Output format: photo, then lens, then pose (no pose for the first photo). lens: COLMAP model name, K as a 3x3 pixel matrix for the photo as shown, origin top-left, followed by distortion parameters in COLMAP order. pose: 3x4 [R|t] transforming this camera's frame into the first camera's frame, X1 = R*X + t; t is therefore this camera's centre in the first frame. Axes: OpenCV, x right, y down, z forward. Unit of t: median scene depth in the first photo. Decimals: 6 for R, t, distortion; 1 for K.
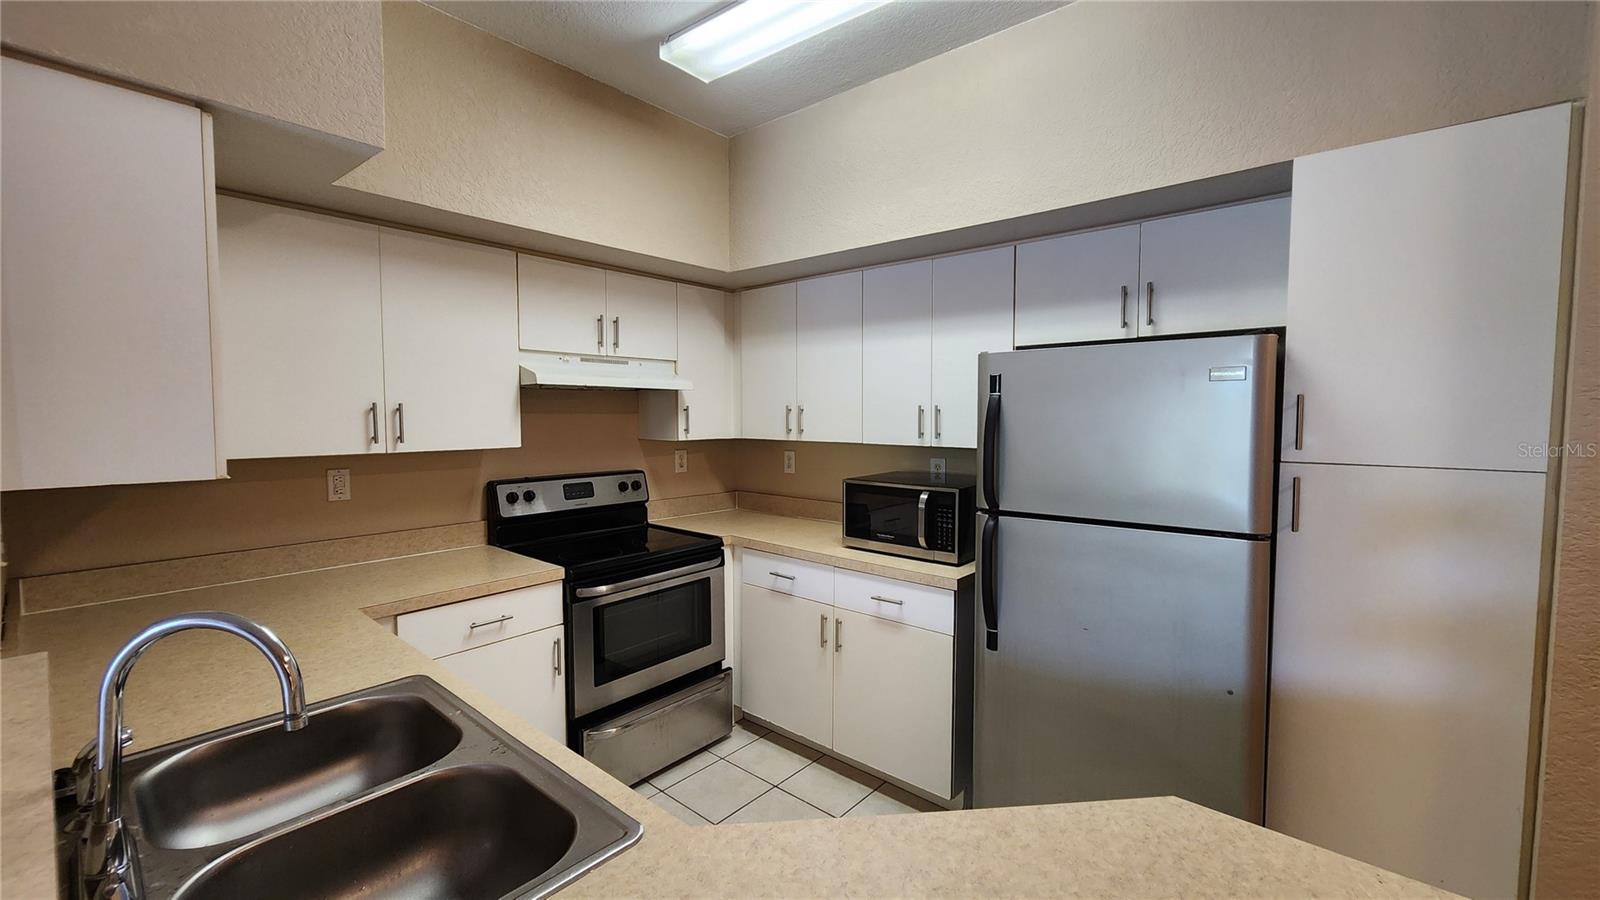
lens RADIAL K [[652.7, 0, 813.6], [0, 652.7, 446.5], [0, 0, 1]] dist [0.001617, -0.001739]
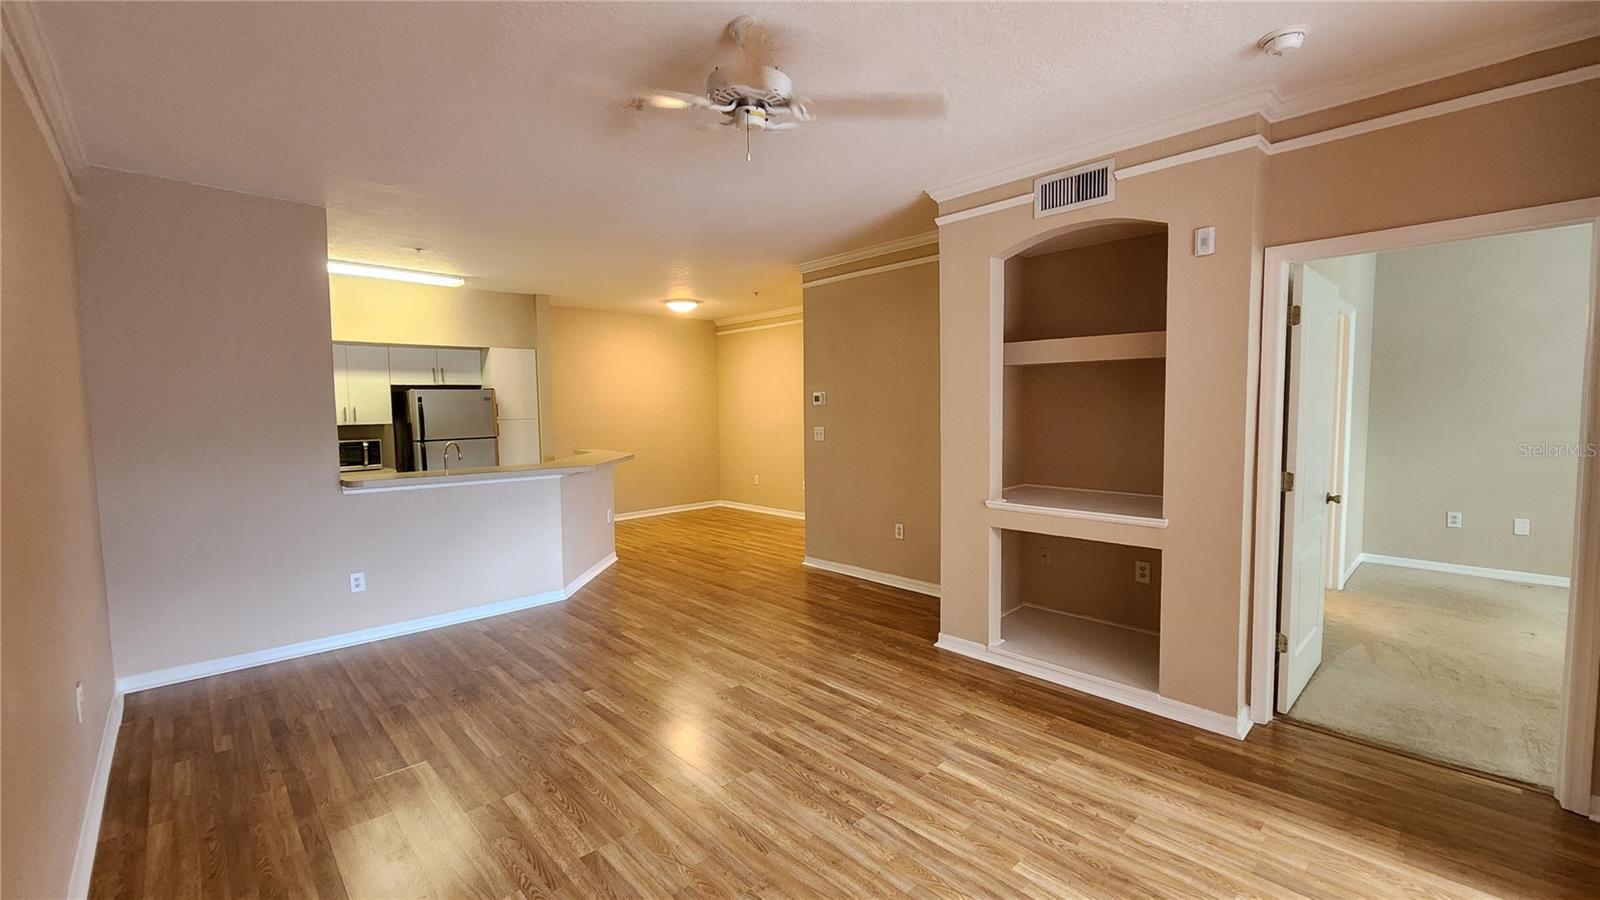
lens RADIAL K [[652.7, 0, 815.3], [0, 652.7, 452.7], [0, 0, 1]] dist [0.001617, -0.001739]
pose [[0.098102, -0.078206, 0.992099, -2.070634], [0.070620, 0.994941, 0.071447, 0.051414], [-0.992668, 0.063053, 0.103129, -0.925608]]
